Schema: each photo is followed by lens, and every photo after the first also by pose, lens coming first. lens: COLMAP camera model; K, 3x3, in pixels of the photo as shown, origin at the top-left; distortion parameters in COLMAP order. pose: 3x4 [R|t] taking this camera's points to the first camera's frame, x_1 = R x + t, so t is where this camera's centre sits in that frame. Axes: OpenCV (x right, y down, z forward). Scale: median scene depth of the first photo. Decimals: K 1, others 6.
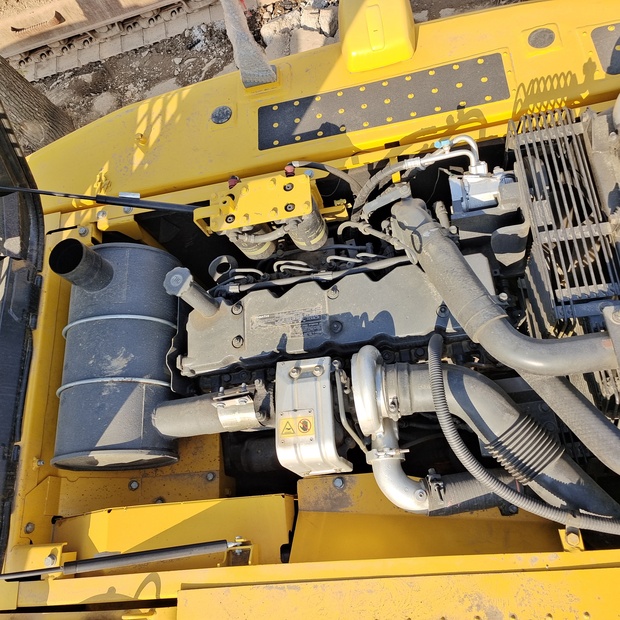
lens RADIAL K [[571.6, 0, 309.5], [0, 571.6, 310.8], [0, 0, 1]] dist [0.034059, 0.000000]
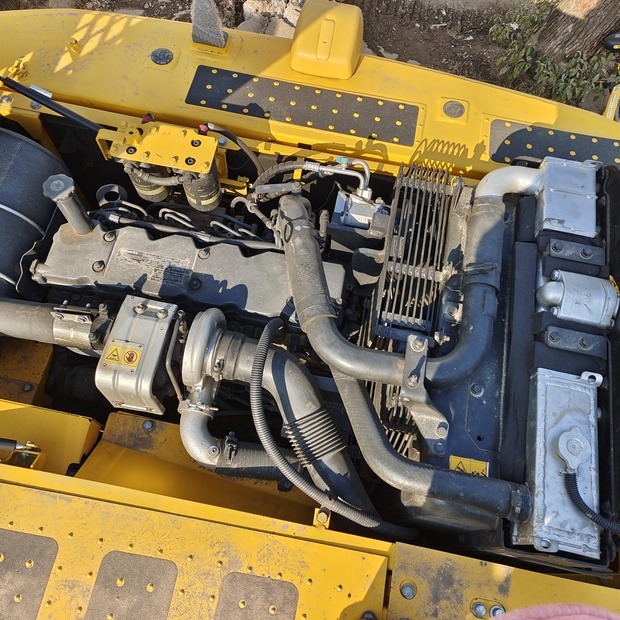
lens RADIAL K [[571.6, 0, 310.9], [0, 571.6, 309.7], [0, 0, 1]] dist [0.034059, 0.000000]
pose [[0.926260, 0.331008, 0.180211, 0.069604], [-0.330488, 0.943205, -0.033797, 0.038512], [-0.181163, -0.028253, 0.983047, -0.084492]]
